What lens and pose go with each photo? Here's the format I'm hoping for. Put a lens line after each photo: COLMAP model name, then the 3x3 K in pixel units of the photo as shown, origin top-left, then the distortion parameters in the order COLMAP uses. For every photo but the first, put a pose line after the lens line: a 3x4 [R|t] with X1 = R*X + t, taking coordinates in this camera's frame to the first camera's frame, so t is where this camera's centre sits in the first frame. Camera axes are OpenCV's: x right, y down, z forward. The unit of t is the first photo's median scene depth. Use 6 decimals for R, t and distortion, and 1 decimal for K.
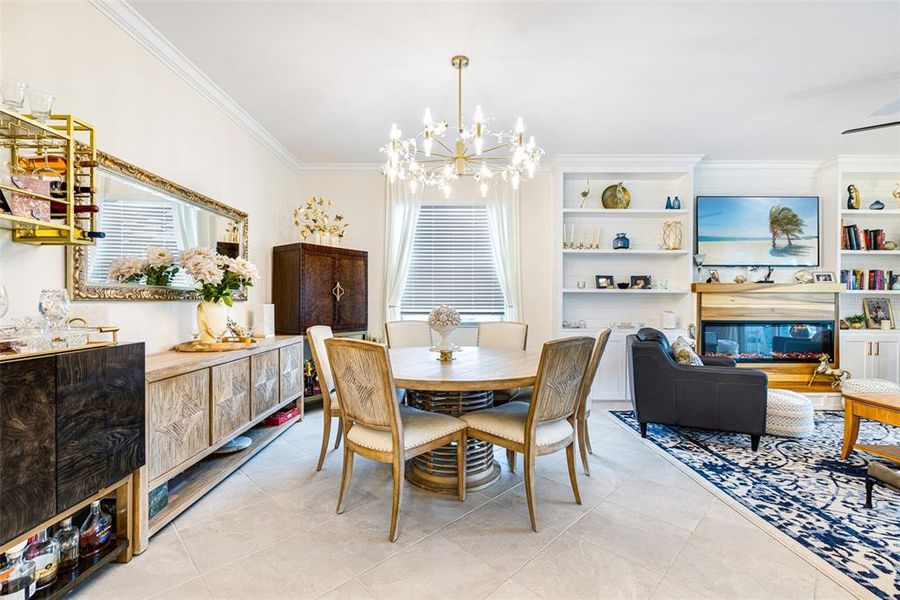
lens RADIAL K [[397.4, 0, 436.1], [0, 397.4, 302.8], [0, 0, 1]] dist [-0.006286, 0.001596]
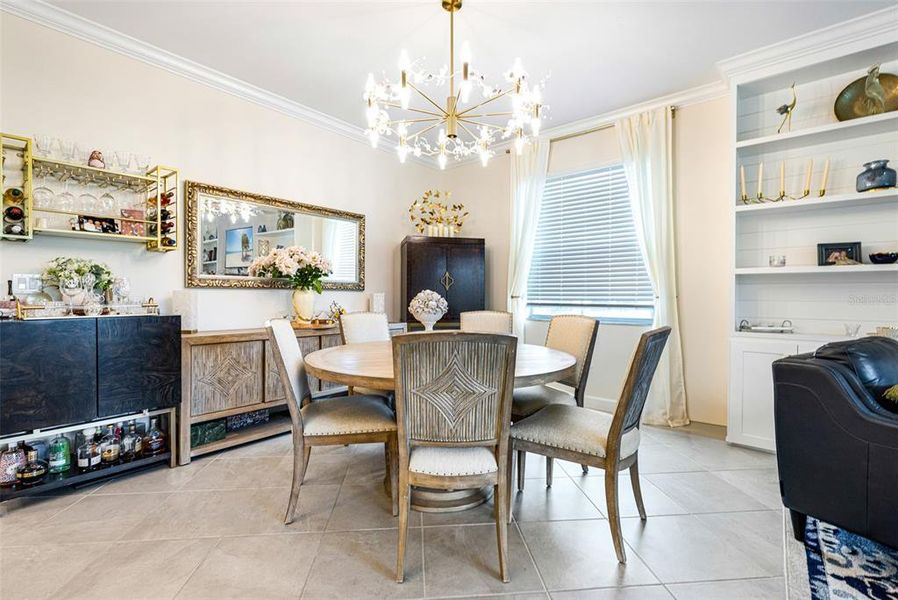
lens RADIAL K [[396.5, 0, 453.2], [0, 396.5, 298.8], [0, 0, 1]] dist [-0.006286, 0.001596]
pose [[0.768989, 0.003049, -0.639255, 0.378616], [-0.003542, 0.999994, 0.000509, 0.014808], [0.639253, 0.001873, 0.768995, 0.223775]]
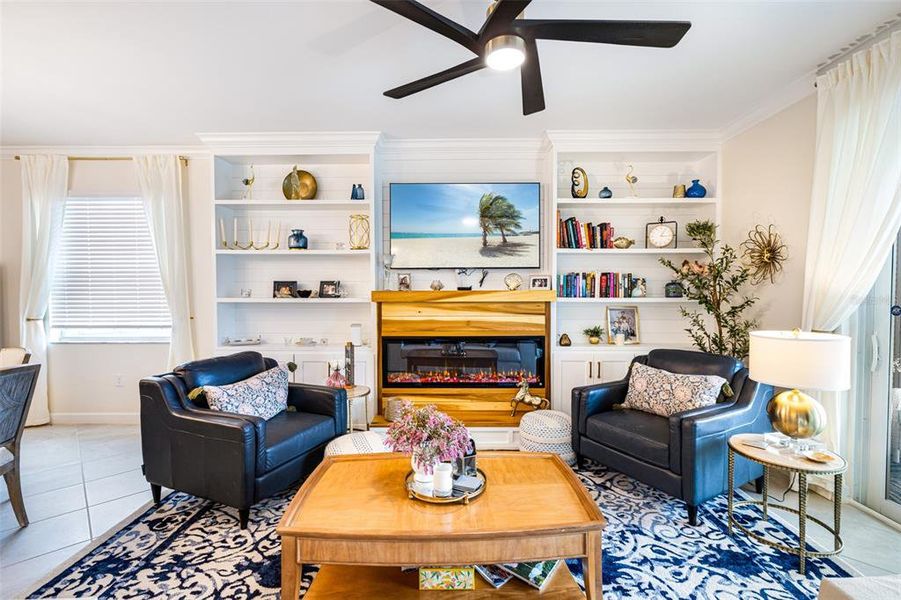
lens RADIAL K [[397.8, 0, 471.3], [0, 397.8, 301.6], [0, 0, 1]] dist [-0.006286, 0.001596]
pose [[0.999982, -0.006035, 0.000042, 0.851962], [0.006031, 0.999562, 0.028957, -0.050148], [-0.000217, -0.028956, 0.999581, 0.181726]]
